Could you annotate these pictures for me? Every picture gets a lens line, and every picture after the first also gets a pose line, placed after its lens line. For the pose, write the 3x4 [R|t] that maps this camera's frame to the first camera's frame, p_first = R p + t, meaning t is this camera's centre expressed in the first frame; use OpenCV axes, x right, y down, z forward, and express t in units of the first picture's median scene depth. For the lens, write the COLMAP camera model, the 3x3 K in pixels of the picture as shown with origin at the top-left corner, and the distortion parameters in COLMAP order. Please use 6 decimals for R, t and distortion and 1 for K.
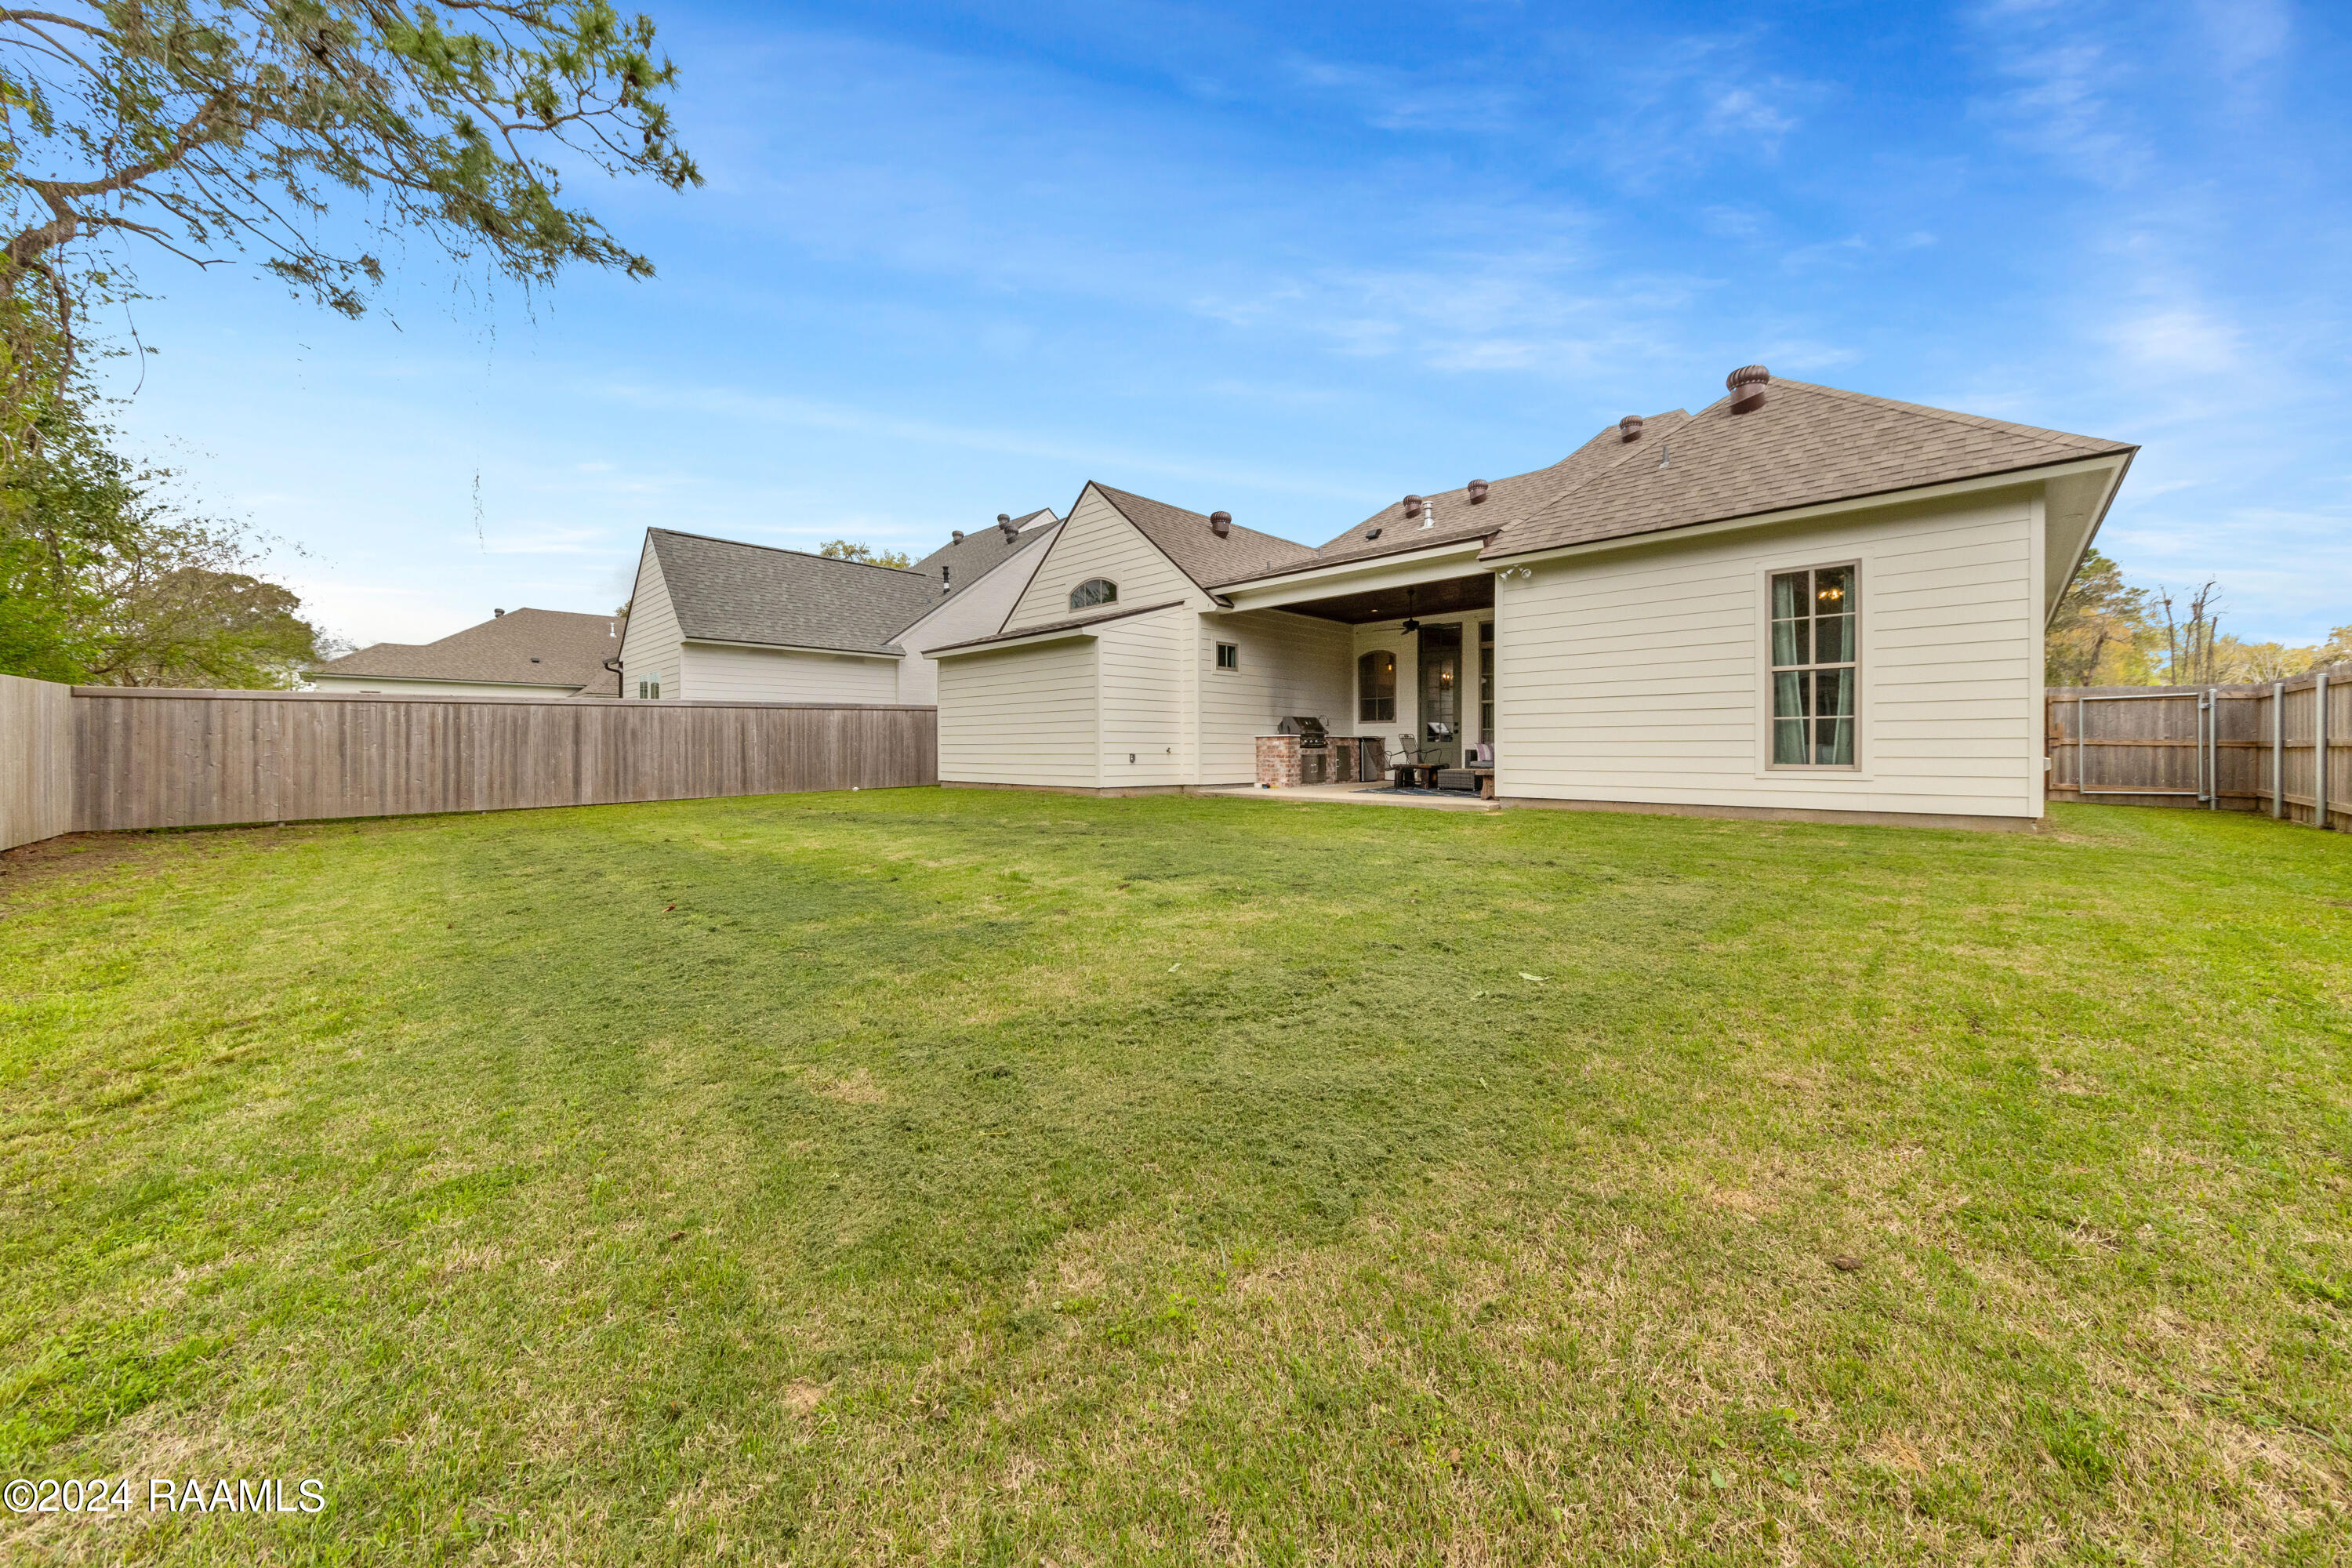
lens RADIAL K [[820.4, 0, 1185.3], [0, 820.4, 769.4], [0, 0, 1]] dist [0.000908, 0.000038]
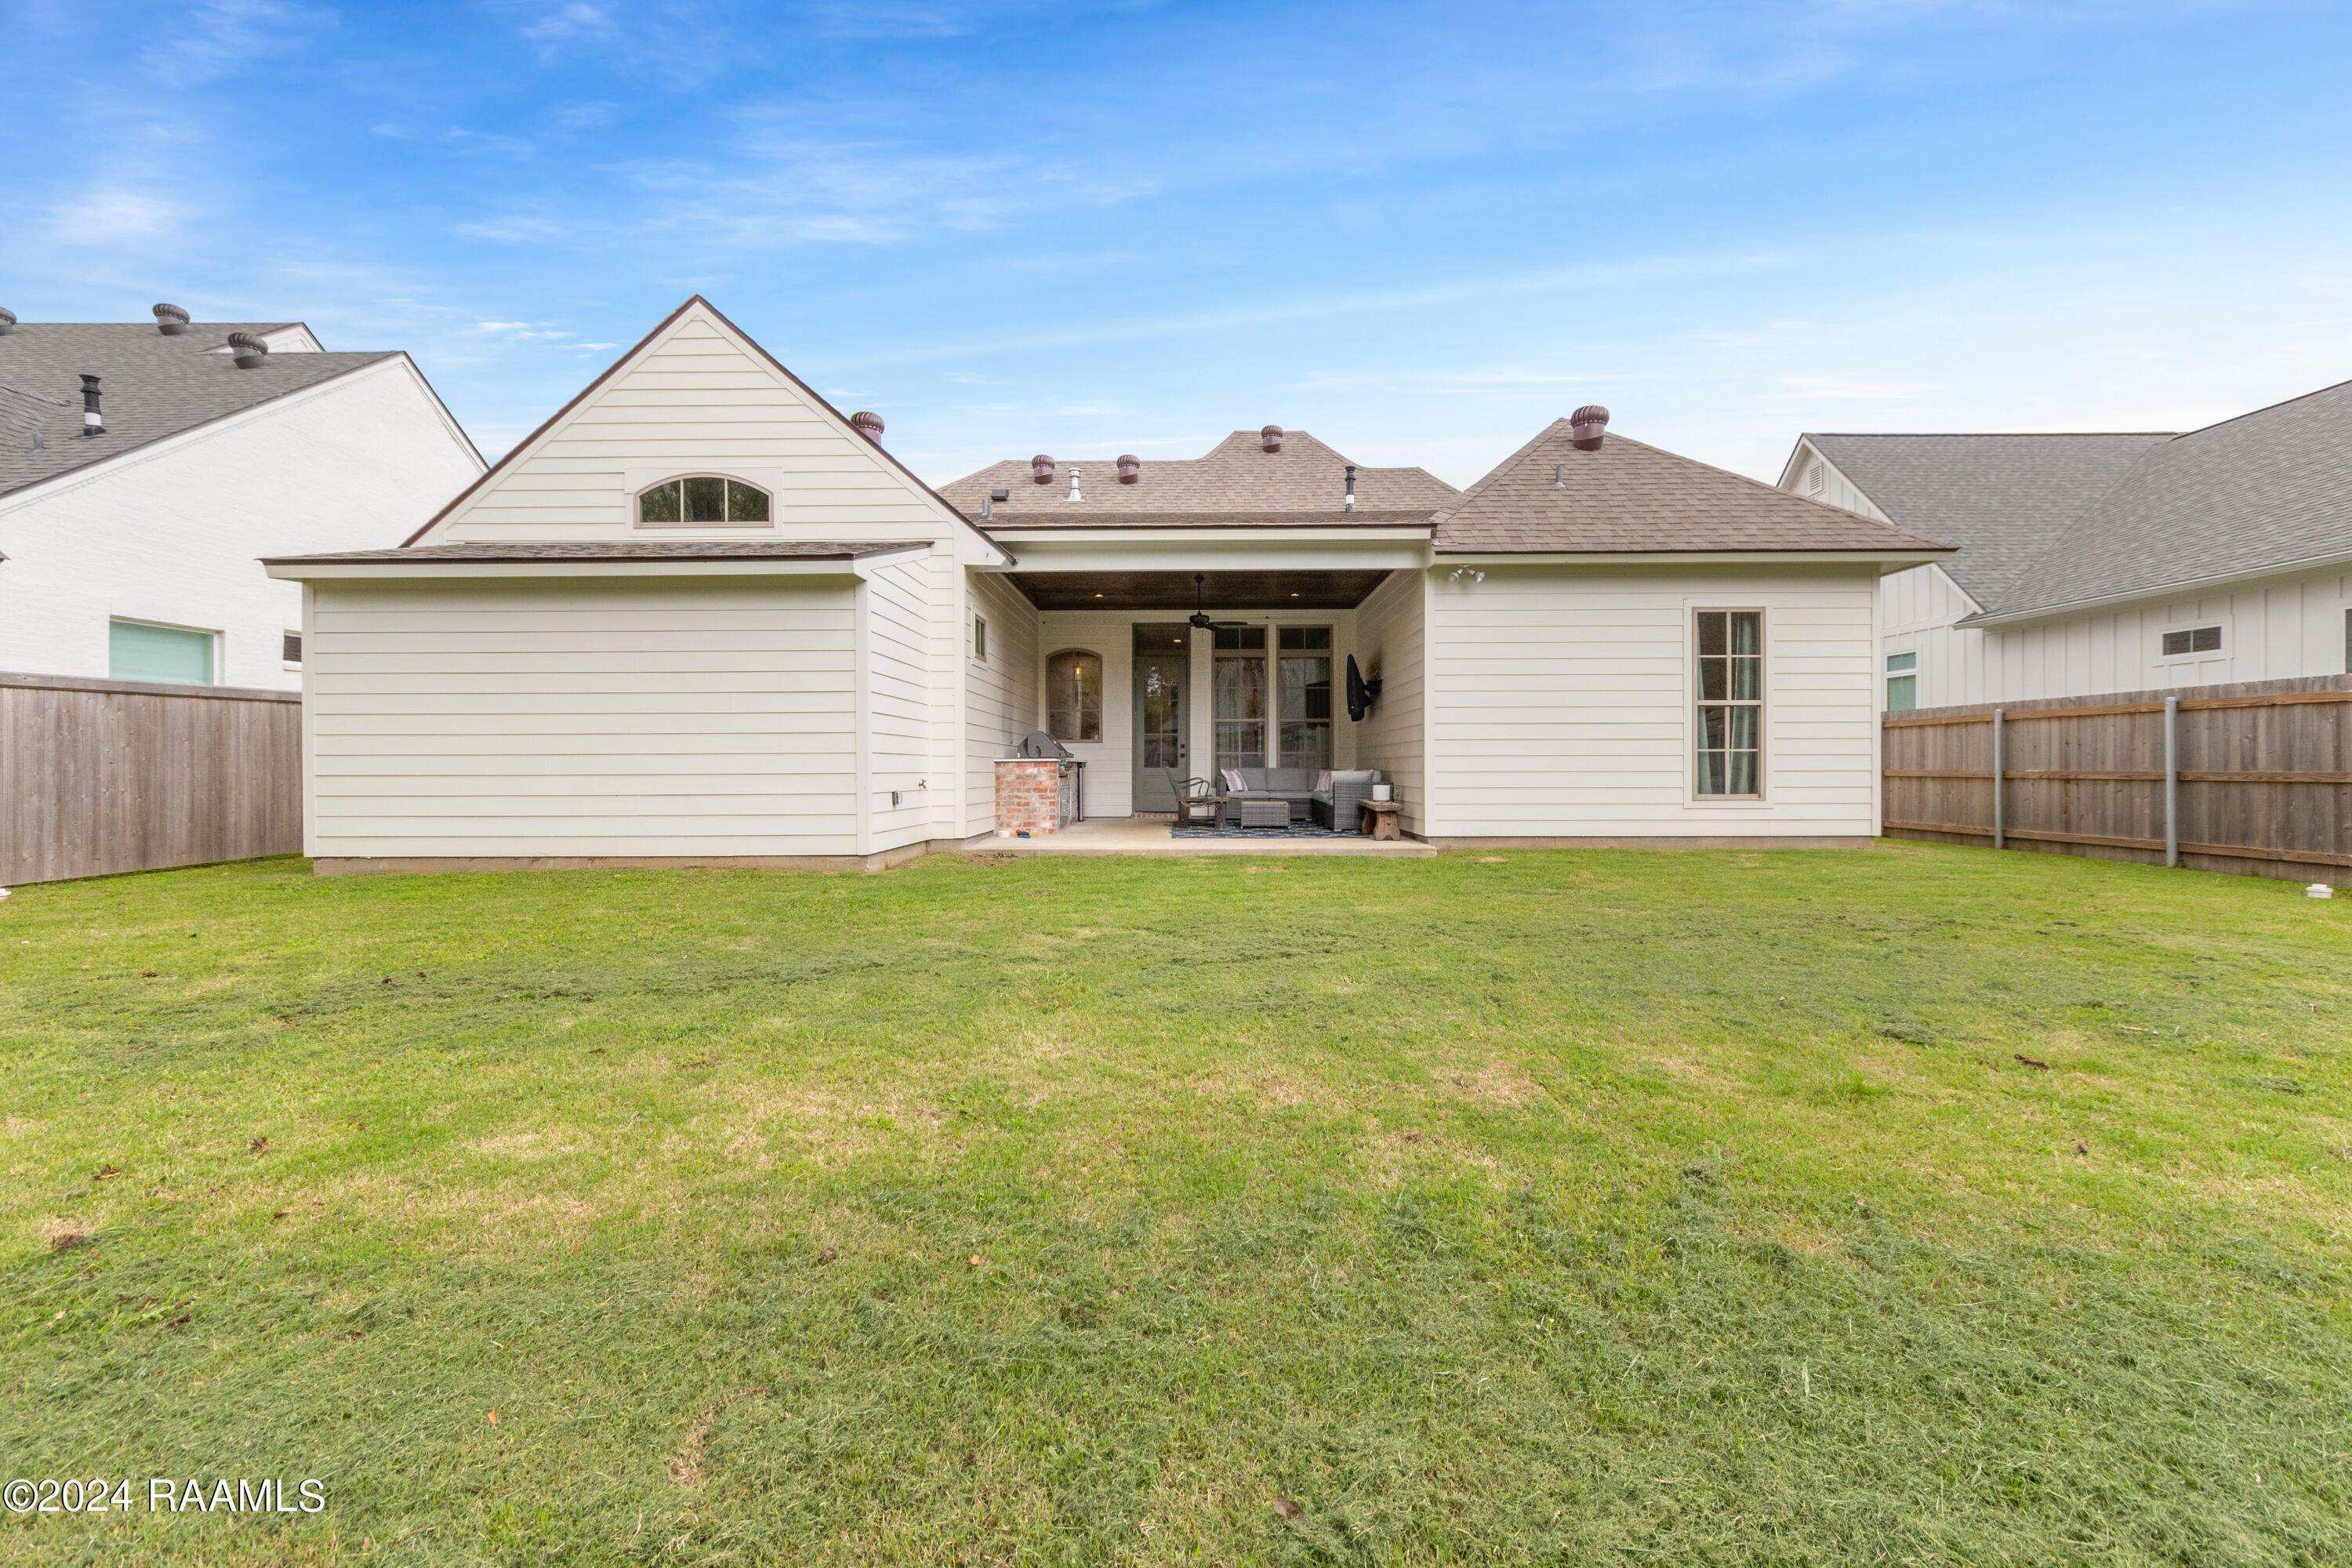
lens RADIAL K [[924.0, 0, 1182.7], [0, 924.0, 784.5], [0, 0, 1]] dist [-0.001488, 0.000315]
pose [[0.725369, -0.013988, 0.688218, -0.344253], [0.019087, 0.999818, 0.000203, -0.019227], [-0.688096, 0.012989, 0.725503, 0.367120]]
